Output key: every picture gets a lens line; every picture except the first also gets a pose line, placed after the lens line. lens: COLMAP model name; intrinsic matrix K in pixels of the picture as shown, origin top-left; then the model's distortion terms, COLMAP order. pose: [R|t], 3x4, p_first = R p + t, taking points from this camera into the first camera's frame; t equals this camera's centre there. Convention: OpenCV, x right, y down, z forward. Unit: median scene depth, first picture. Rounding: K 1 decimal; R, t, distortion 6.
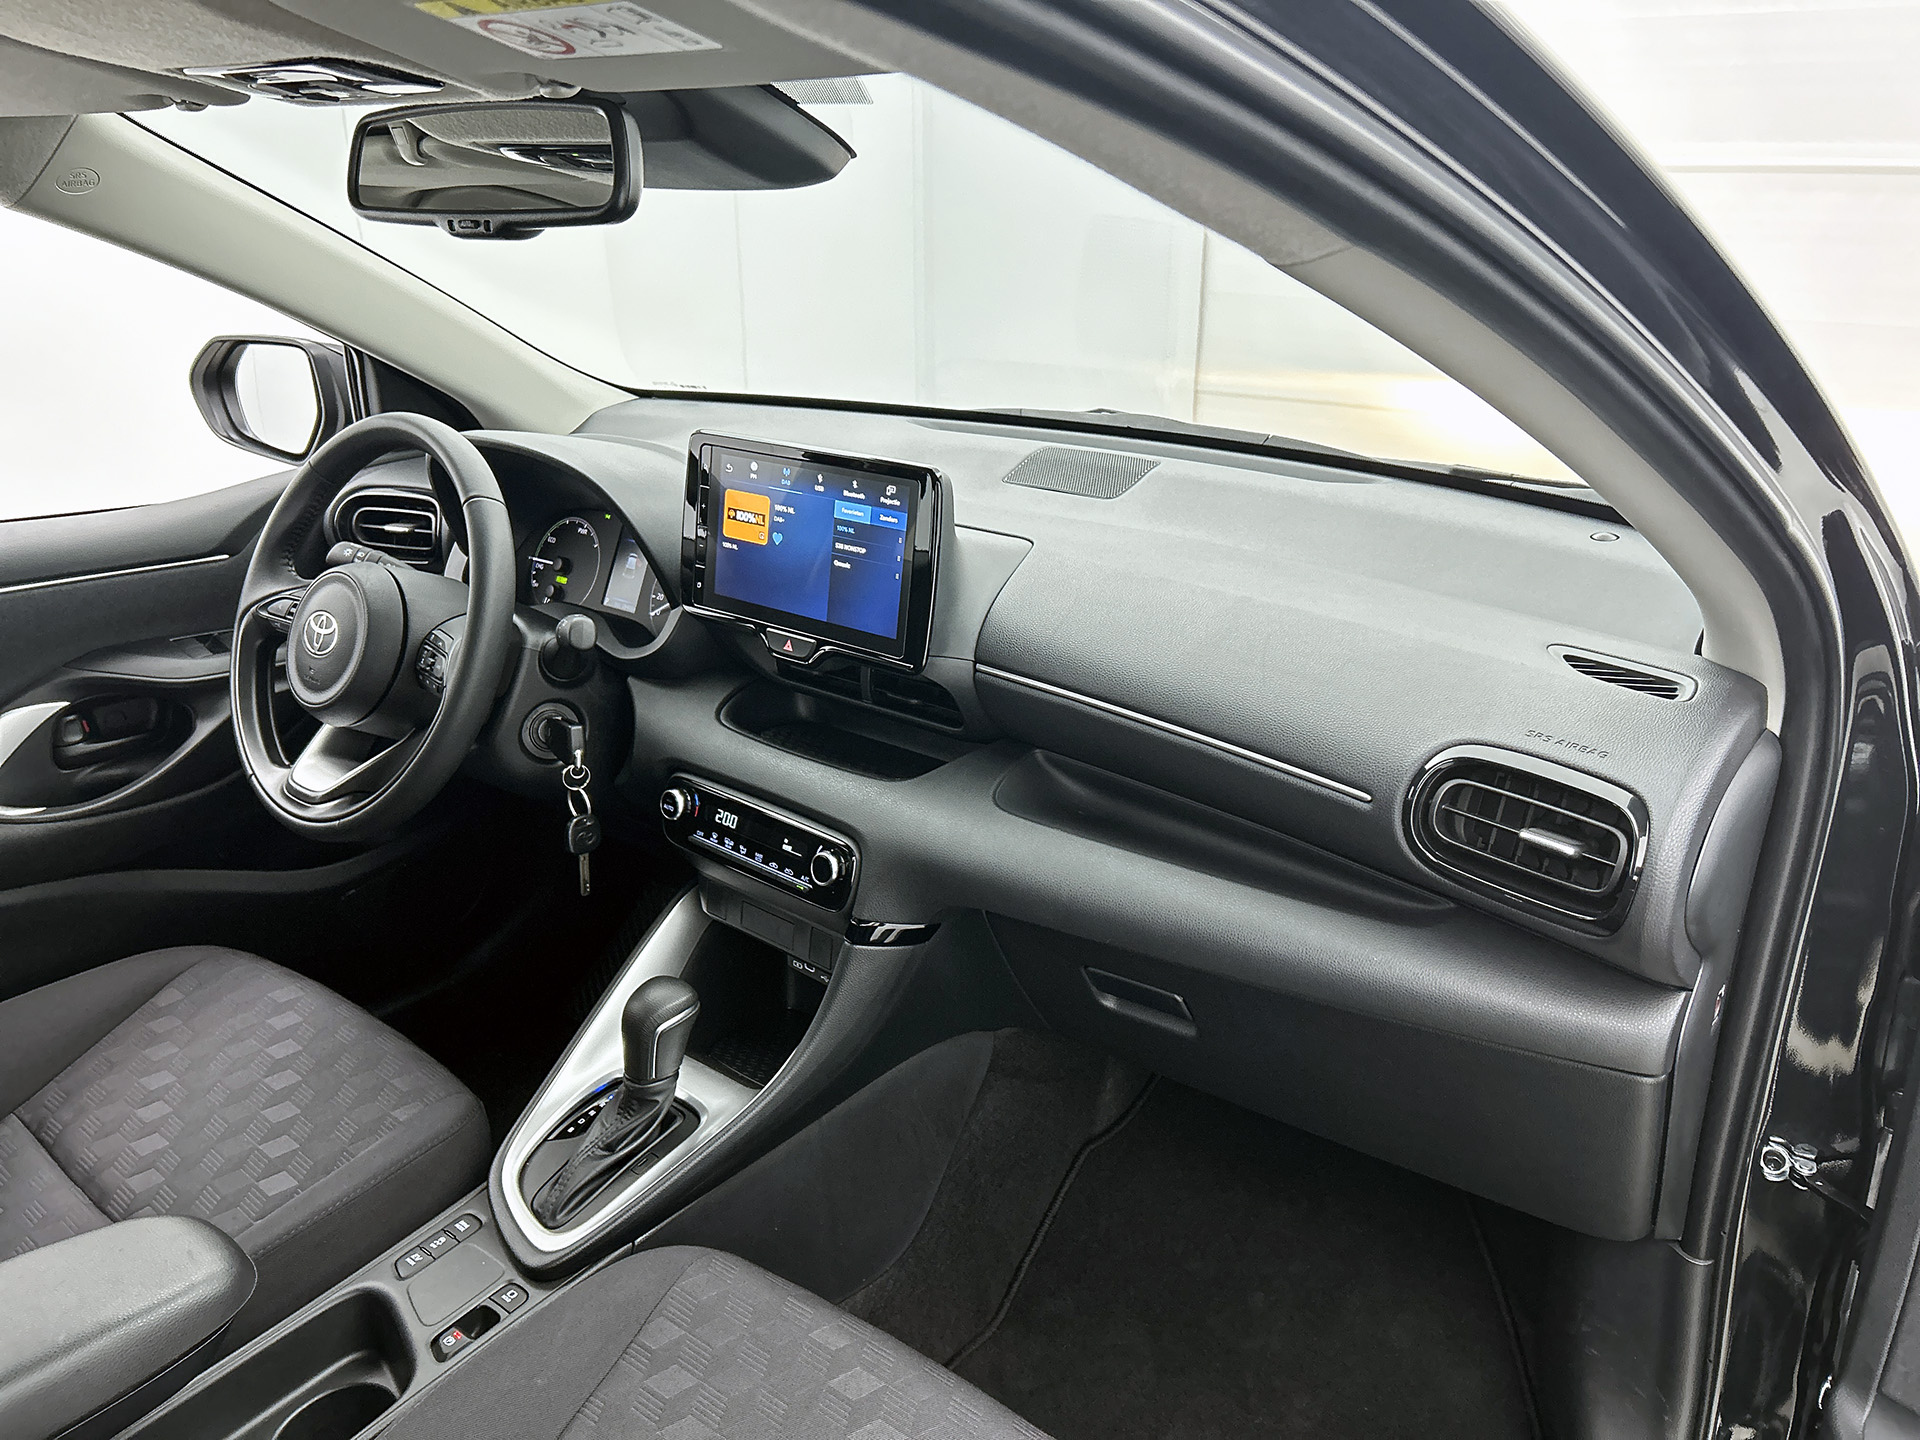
lens RADIAL K [[1476.9, 0, 964.3], [0, 1476.9, 710.7], [0, 0, 1]] dist [0.059156, -0.064427]
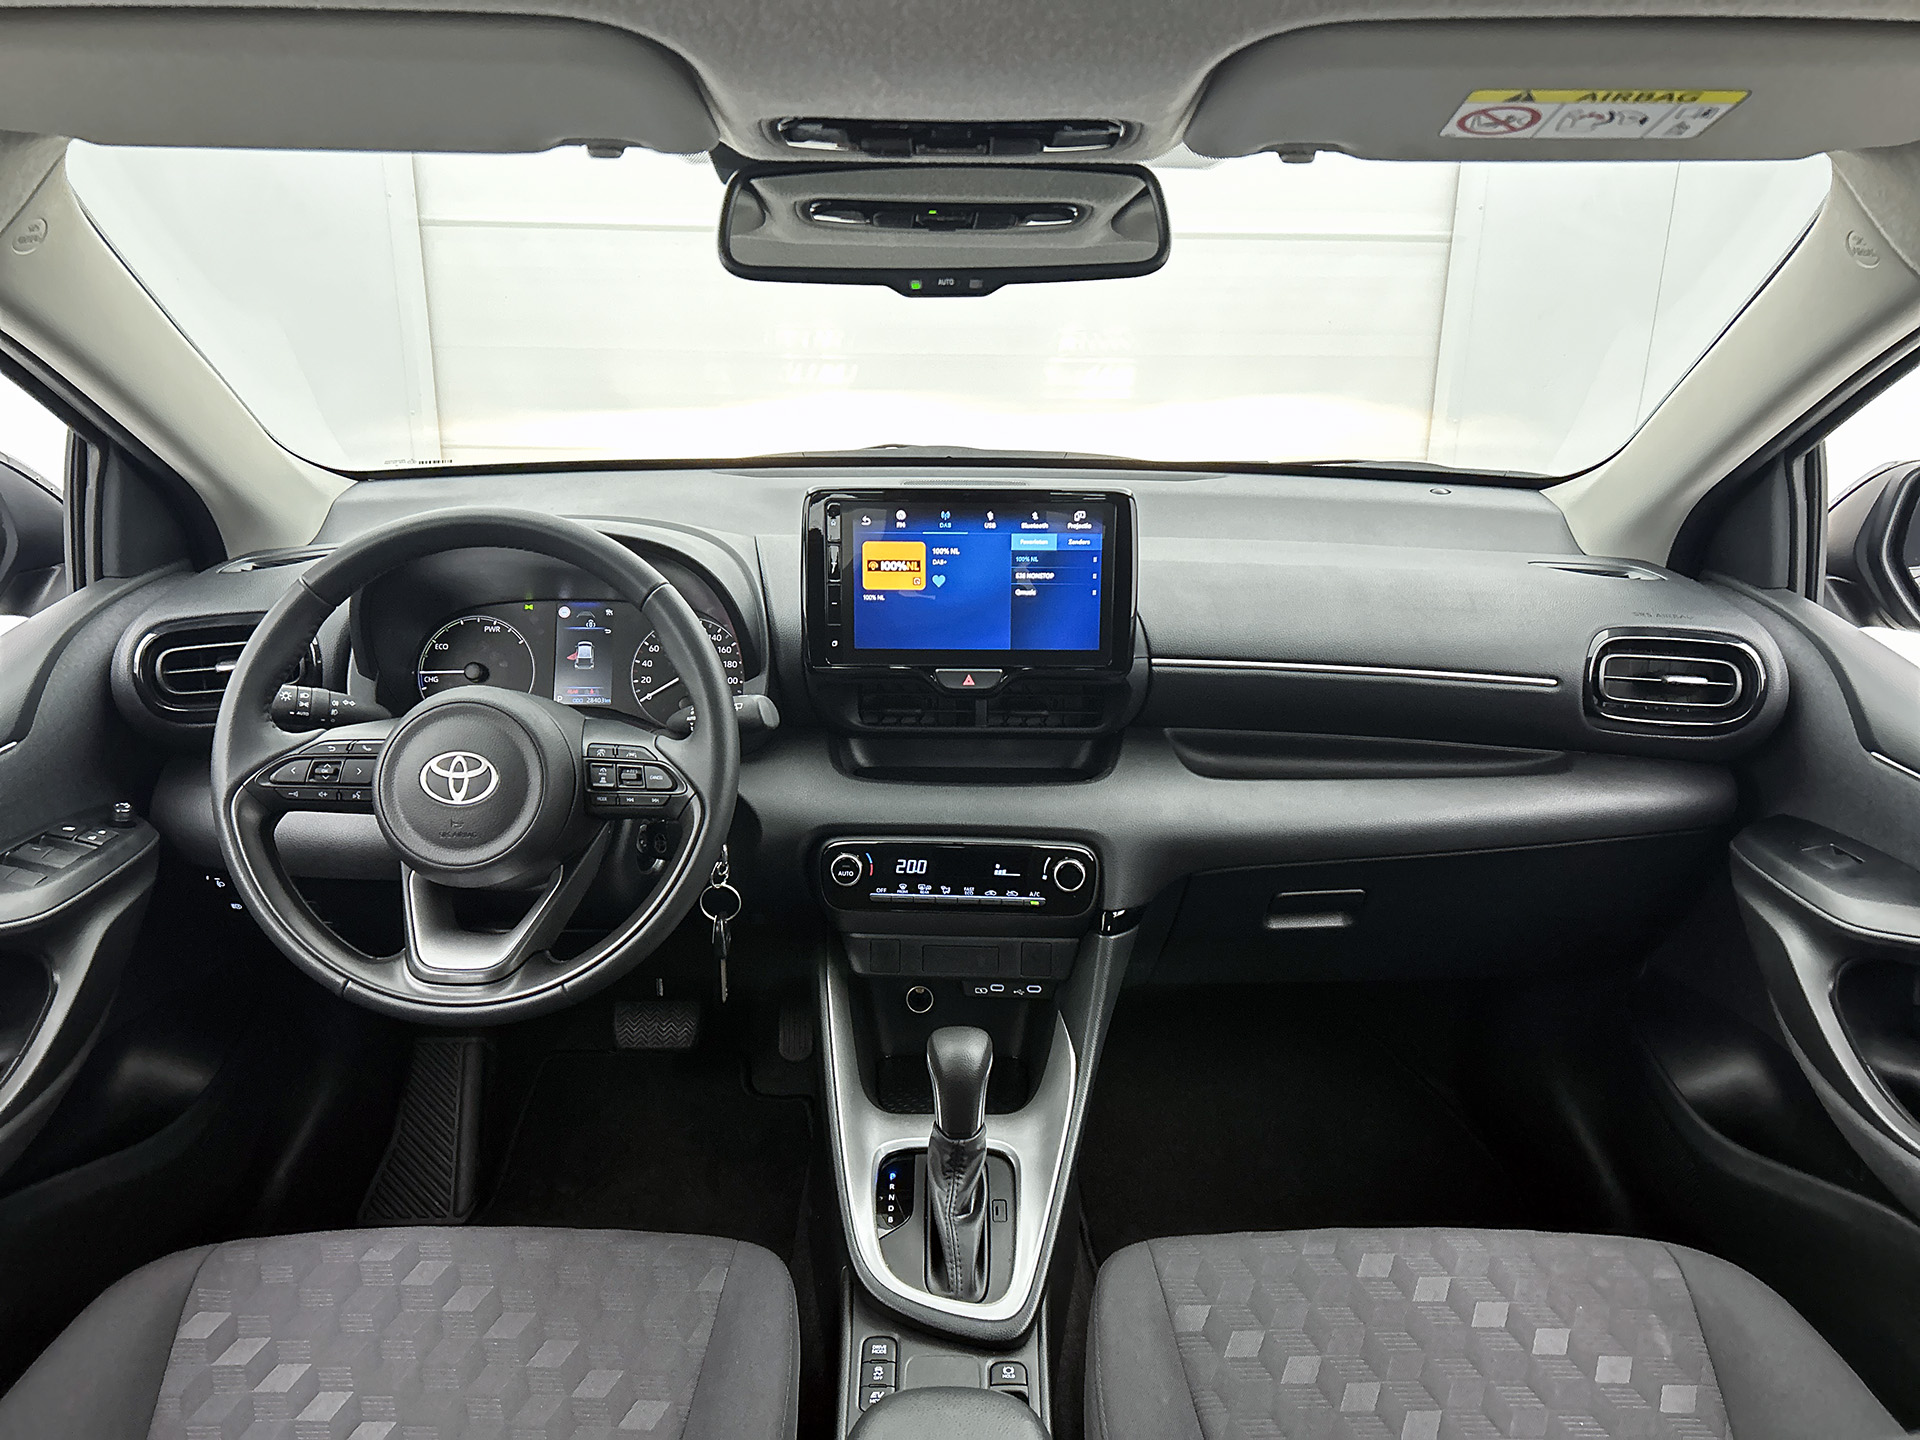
lens RADIAL K [[1460.0, 0, 960.0], [0, 1460.0, 720.0], [0, 0, 1]] dist [0.140601, -0.300543]
pose [[0.780720, -0.202956, 0.591004, -0.737027], [0.212754, 0.975613, 0.053985, -0.074093], [-0.587548, 0.083592, 0.804860, 0.182809]]
